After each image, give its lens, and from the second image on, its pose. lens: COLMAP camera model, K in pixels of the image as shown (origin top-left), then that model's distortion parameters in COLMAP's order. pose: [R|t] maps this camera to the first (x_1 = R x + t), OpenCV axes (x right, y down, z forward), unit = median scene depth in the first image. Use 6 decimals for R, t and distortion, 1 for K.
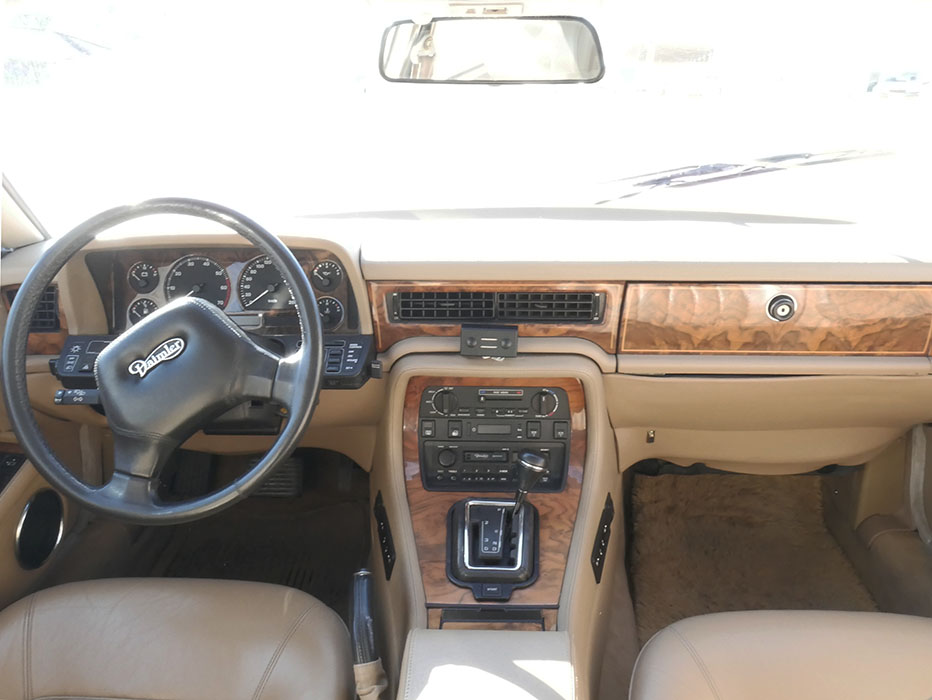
lens RADIAL K [[759.2, 0, 466.8], [0, 759.2, 352.9], [0, 0, 1]] dist [-0.064586, 0.003152]
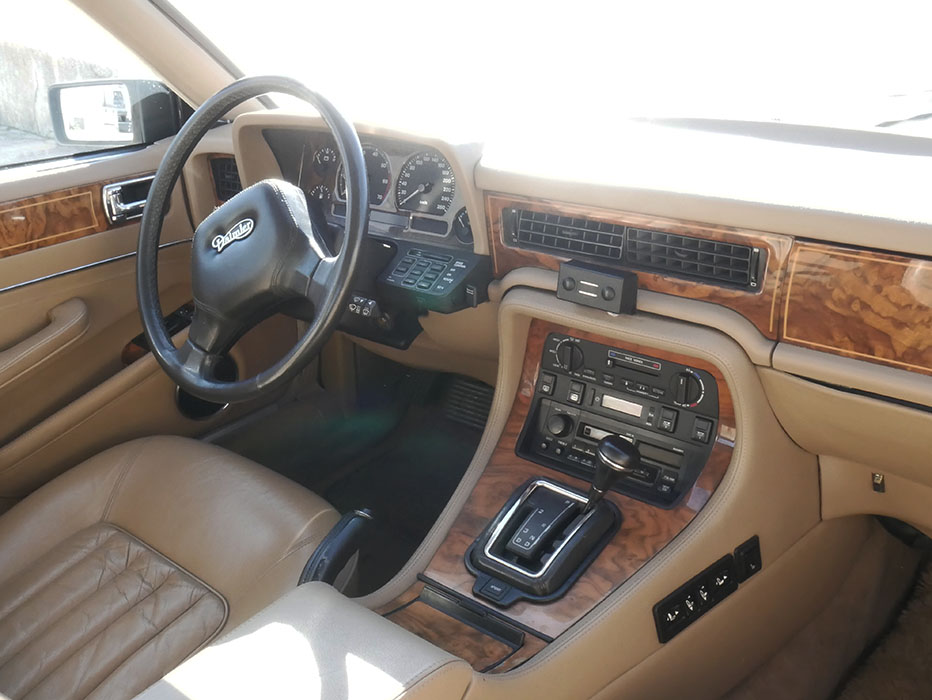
lens RADIAL K [[881.6, 0, 458.3], [0, 881.6, 326.0], [0, 0, 1]] dist [-0.016986, 0.000000]
pose [[0.796283, 0.205792, -0.568844, 0.422565], [-0.184384, 0.978177, 0.095770, -0.035378], [0.576139, 0.028626, 0.816850, 0.186305]]
